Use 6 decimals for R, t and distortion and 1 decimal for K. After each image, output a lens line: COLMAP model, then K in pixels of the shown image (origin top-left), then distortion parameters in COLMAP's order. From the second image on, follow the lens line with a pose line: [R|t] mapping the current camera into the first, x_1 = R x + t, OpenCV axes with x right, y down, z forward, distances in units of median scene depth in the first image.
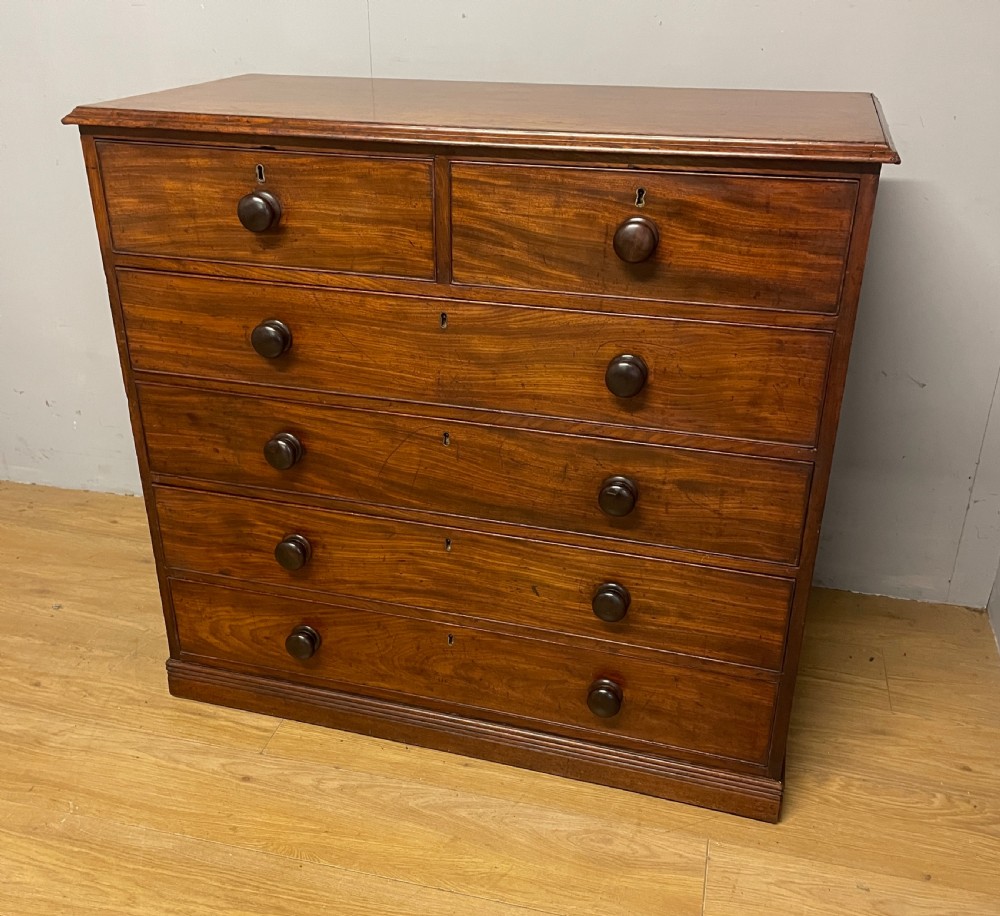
lens RADIAL K [[1009.3, 0, 506.8], [0, 1009.3, 472.3], [0, 0, 1]] dist [0.084980, -0.085160]
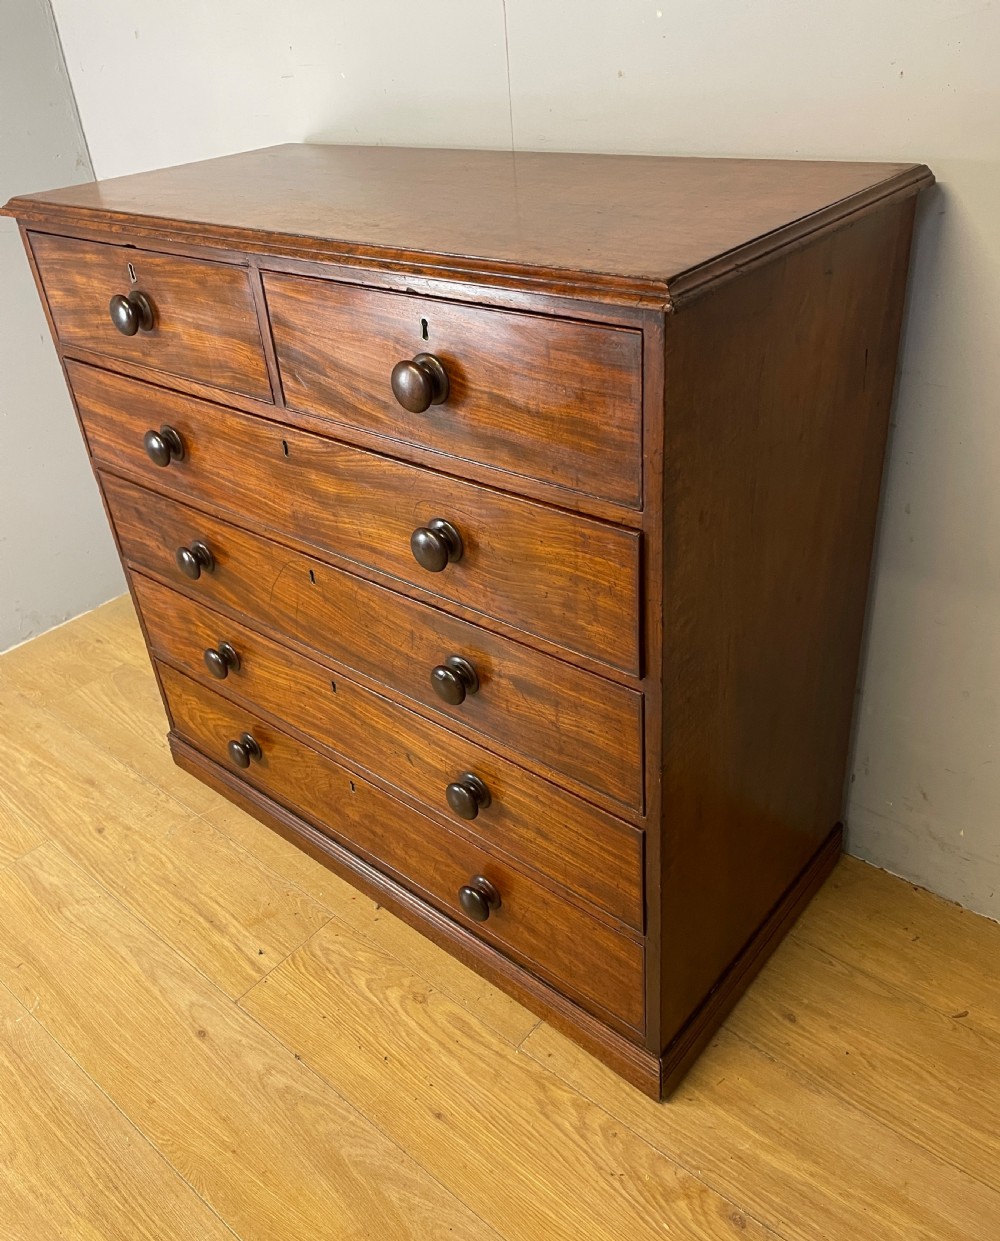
lens RADIAL K [[1008.6, 0, 500.3], [0, 1008.6, 575.0], [0, 0, 1]] dist [0.104507, -0.136139]
pose [[0.904024, 0.147410, -0.401262, 0.457399], [-0.116703, 0.988112, 0.100074, -0.146546], [0.411244, -0.043641, 0.910480, 0.263367]]
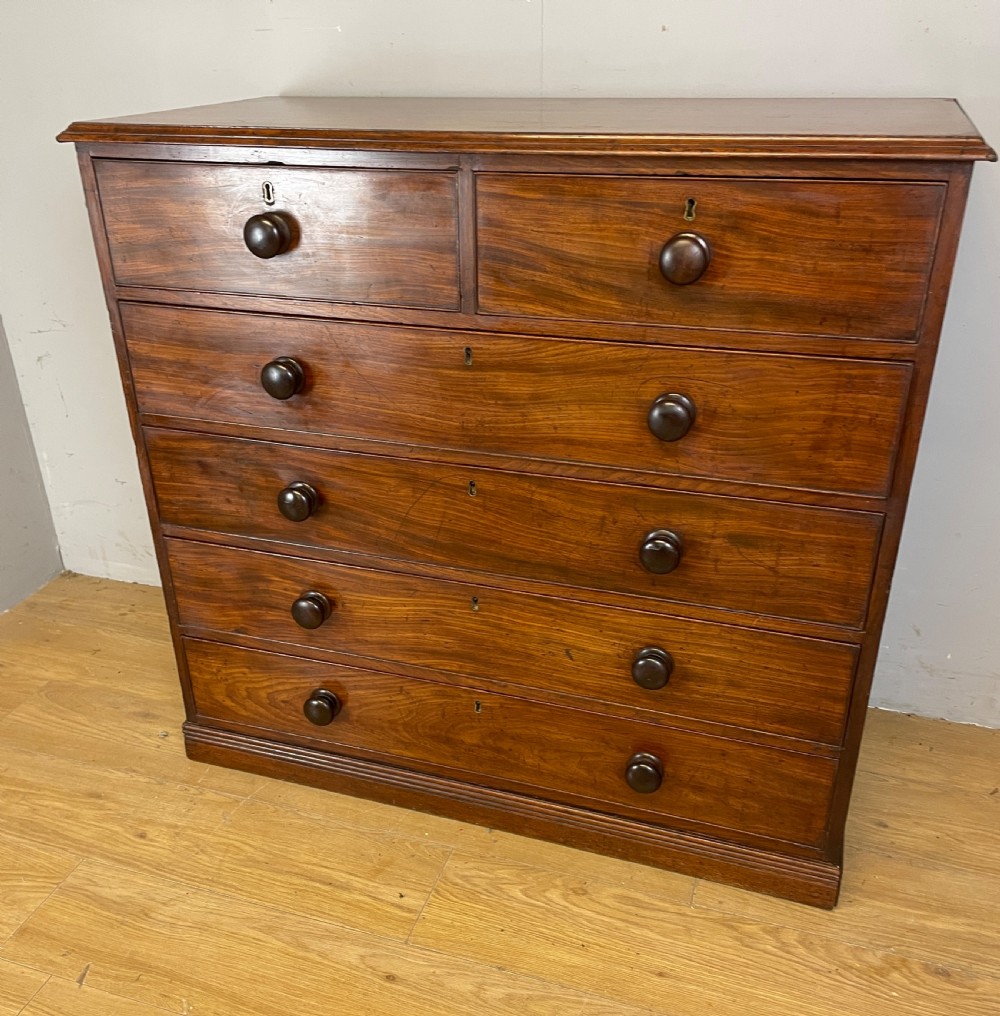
lens RADIAL K [[1002.9, 0, 502.2], [0, 1002.9, 562.4], [0, 0, 1]] dist [0.097616, -0.128242]
pose [[0.998765, 0.006902, -0.049204, 0.012637], [-0.005737, 0.999701, 0.023786, 0.012689], [0.049354, -0.023474, 0.998505, 0.095220]]
